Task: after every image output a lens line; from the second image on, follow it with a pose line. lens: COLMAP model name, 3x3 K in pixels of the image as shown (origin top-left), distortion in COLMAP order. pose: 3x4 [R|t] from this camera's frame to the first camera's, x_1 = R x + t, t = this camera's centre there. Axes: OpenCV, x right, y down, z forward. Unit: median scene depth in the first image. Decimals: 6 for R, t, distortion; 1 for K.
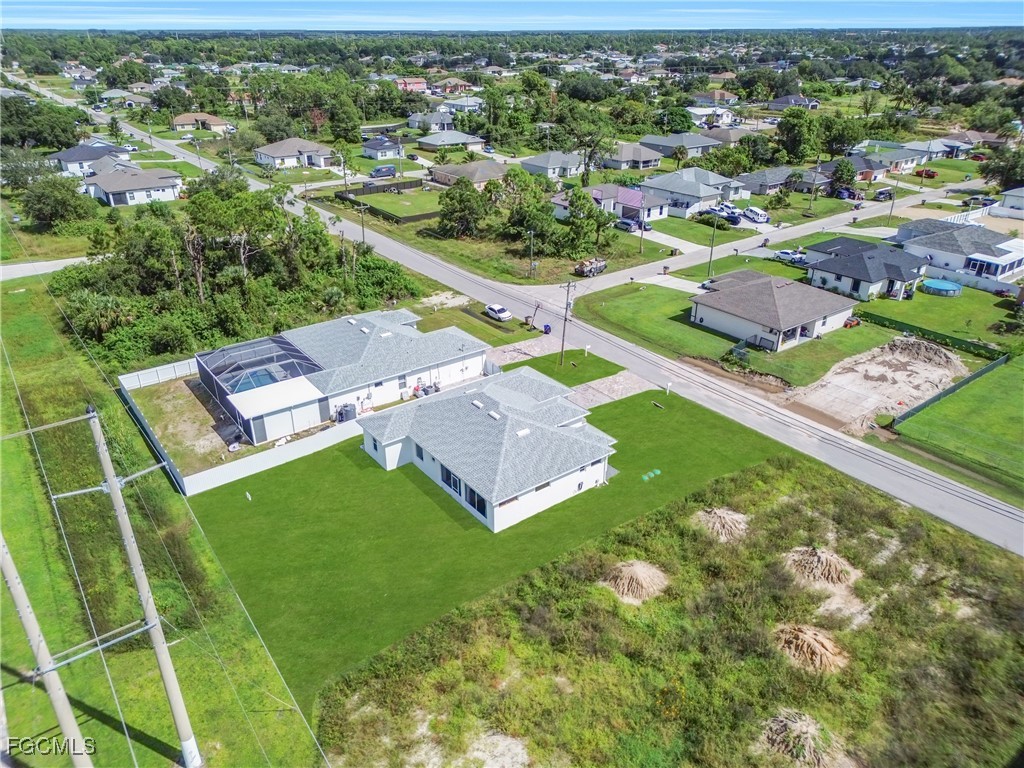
lens RADIAL K [[713.8, 0, 512.0], [0, 713.8, 384.0], [0, 0, 1]] dist [0.080271, -0.095092]
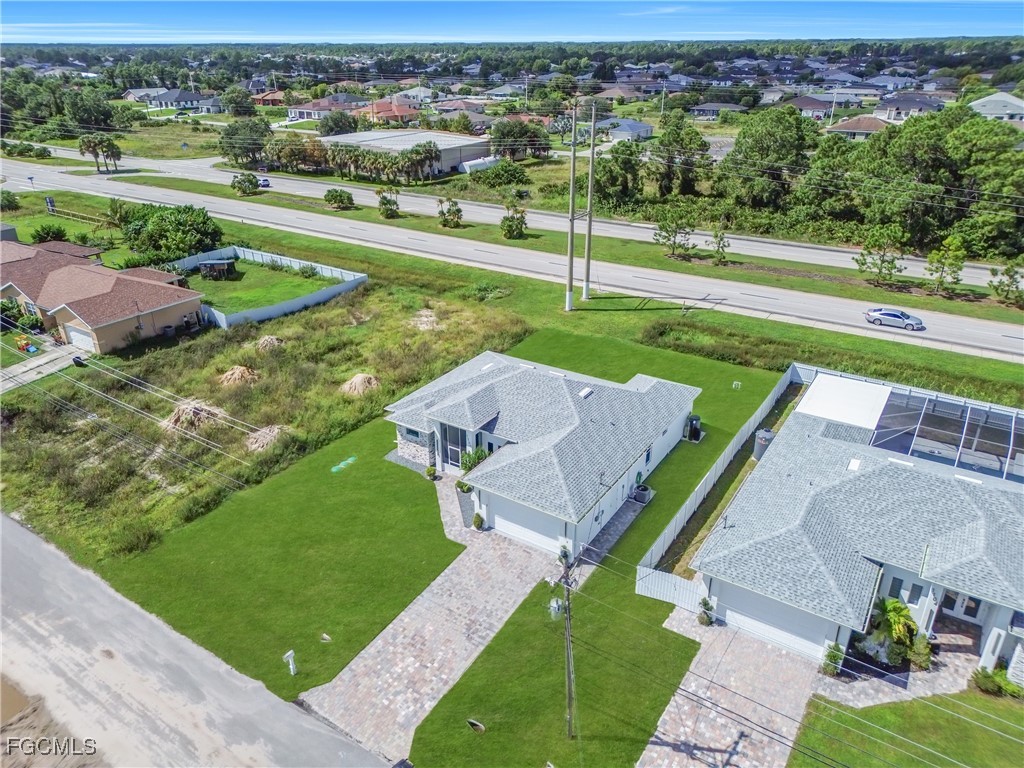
lens RADIAL K [[713.8, 0, 512.0], [0, 713.8, 384.0], [0, 0, 1]] dist [0.080271, -0.095092]
pose [[-0.939077, 0.153418, -0.307567, 0.208645], [-0.144171, 0.636500, 0.757682, -0.473784], [0.312008, 0.755864, -0.575604, 1.209201]]
